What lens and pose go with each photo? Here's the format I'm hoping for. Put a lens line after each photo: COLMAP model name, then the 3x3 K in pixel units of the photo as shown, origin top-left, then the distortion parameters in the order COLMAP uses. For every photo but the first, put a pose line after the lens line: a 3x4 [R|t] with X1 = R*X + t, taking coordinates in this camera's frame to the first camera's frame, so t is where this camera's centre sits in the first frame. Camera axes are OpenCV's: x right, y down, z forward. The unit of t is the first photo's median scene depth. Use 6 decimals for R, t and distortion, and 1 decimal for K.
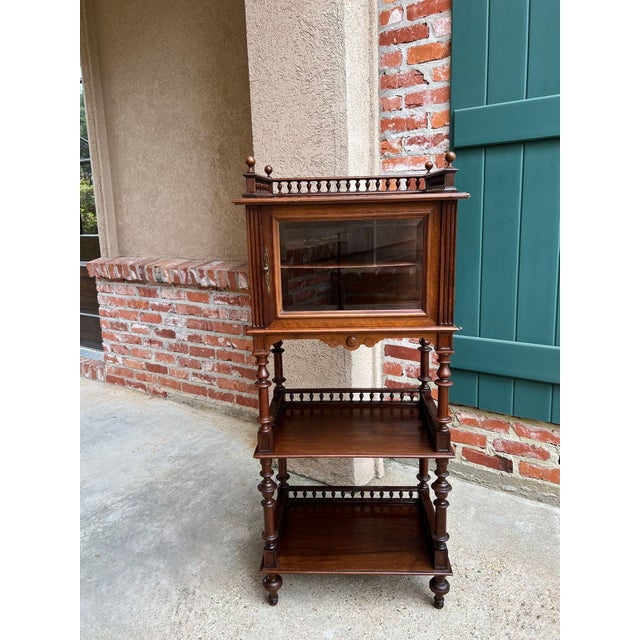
lens RADIAL K [[504.4, 0, 319.5], [0, 504.4, 304.5], [0, 0, 1]] dist [0.052179, -0.061855]
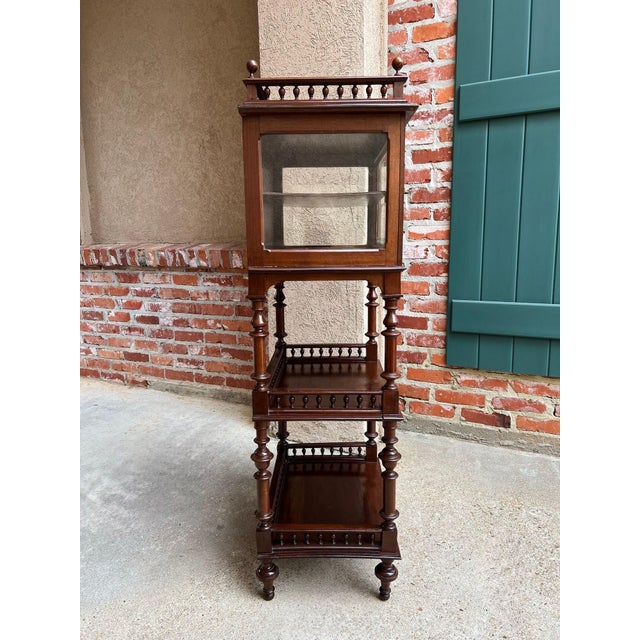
lens RADIAL K [[482.4, 0, 321.5], [0, 482.4, 318.6], [0, 0, 1]] dist [0.046350, -0.046545]
pose [[0.990062, -0.005639, 0.140518, -0.113577], [0.008461, 0.999774, -0.019489, 0.084103], [-0.140377, 0.020485, 0.989886, 0.026157]]
